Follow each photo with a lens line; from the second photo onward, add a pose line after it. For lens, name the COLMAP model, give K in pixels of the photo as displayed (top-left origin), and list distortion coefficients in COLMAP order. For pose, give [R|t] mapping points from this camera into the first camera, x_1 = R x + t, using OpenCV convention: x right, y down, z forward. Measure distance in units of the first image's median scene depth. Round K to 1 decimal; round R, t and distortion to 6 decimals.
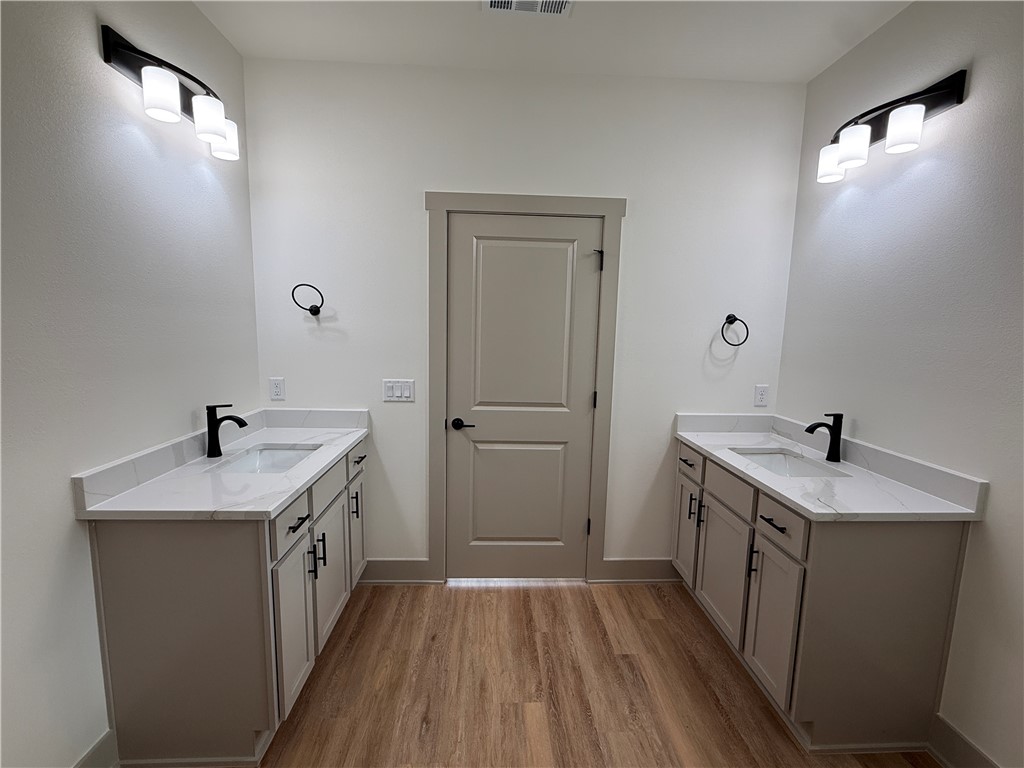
lens RADIAL K [[455.0, 0, 513.4], [0, 455.0, 387.3], [0, 0, 1]] dist [-0.001751, 0.000187]
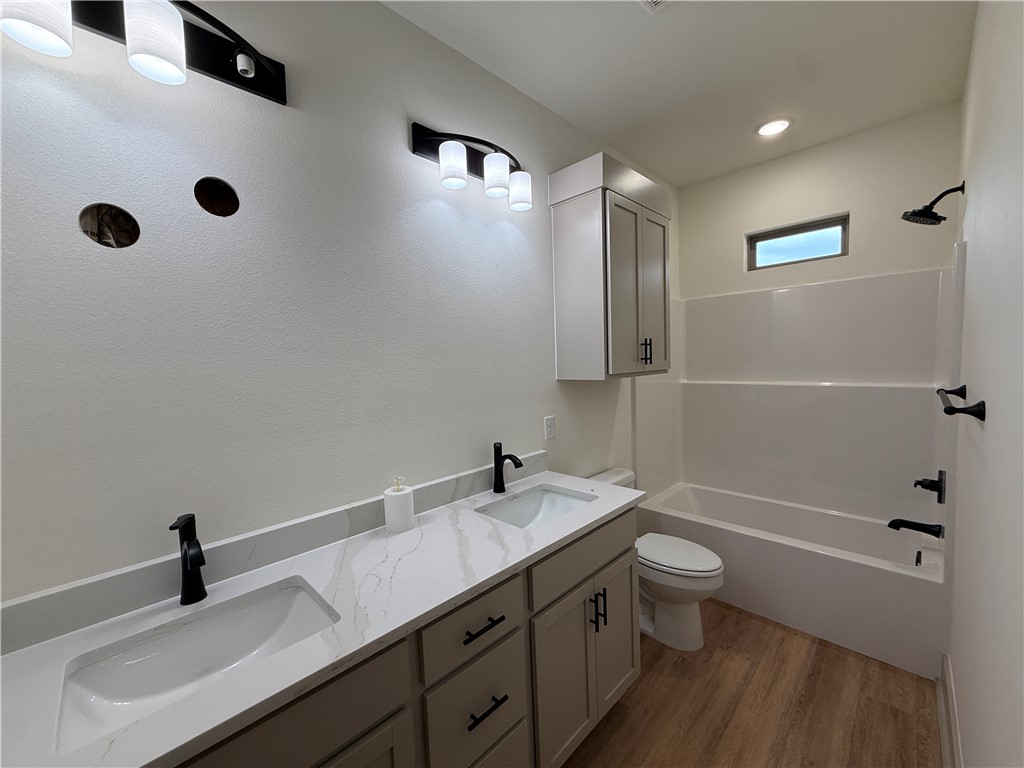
lens RADIAL K [[405.6, 0, 514.6], [0, 405.6, 386.9], [0, 0, 1]] dist [-0.001991, 0.000033]
pose [[0.697897, 0.016800, -0.716001, 0.039873], [-0.046775, 0.998660, -0.022160, -0.072580], [0.714669, 0.048956, 0.697748, 0.364999]]
